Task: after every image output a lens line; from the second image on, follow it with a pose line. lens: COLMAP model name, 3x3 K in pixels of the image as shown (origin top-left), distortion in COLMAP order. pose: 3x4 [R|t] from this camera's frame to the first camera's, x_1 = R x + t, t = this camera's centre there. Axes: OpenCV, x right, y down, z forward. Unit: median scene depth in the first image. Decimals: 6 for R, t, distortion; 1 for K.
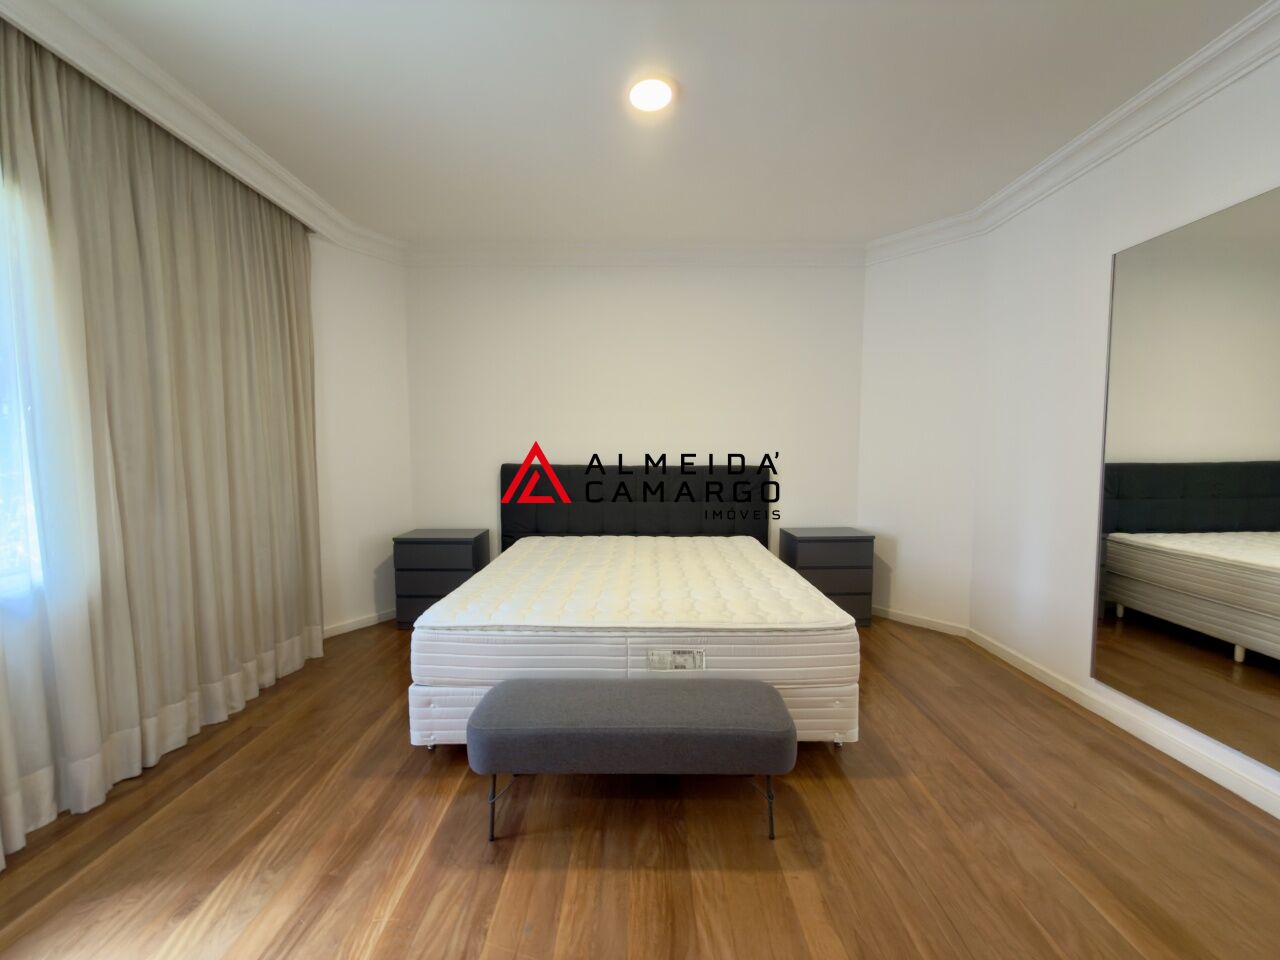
lens RADIAL K [[511.1, 0, 640.0], [0, 511.1, 480.0], [0, 0, 1]] dist [0.000281, 0.000070]
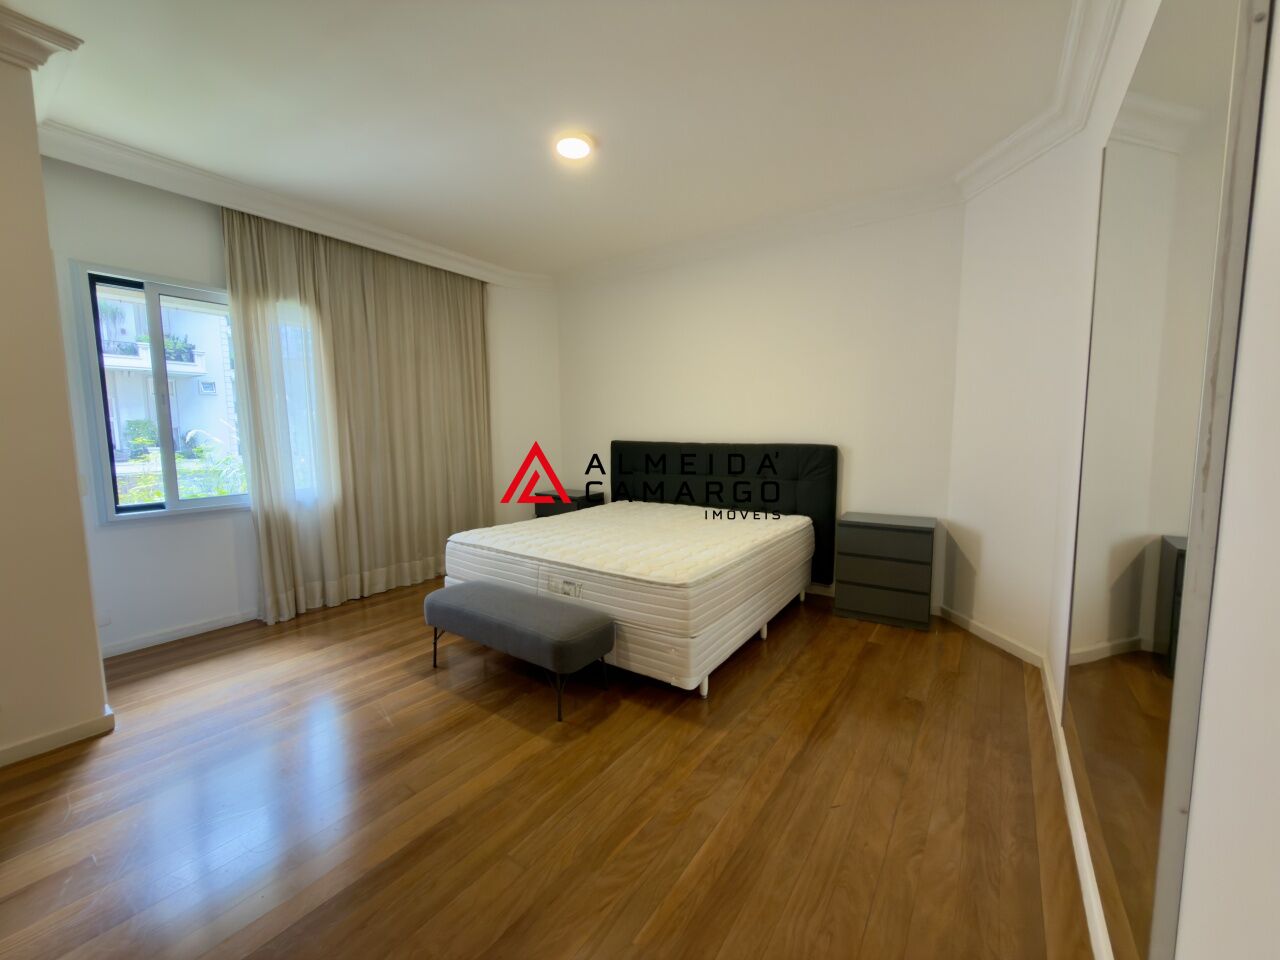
lens RADIAL K [[511.1, 0, 640.0], [0, 511.1, 480.0], [0, 0, 1]] dist [0.000281, 0.000070]
pose [[0.816608, 0.048554, -0.575147, 0.971727], [-0.028156, 0.998620, 0.044326, 0.011277], [0.576506, -0.020003, 0.816848, 0.042658]]
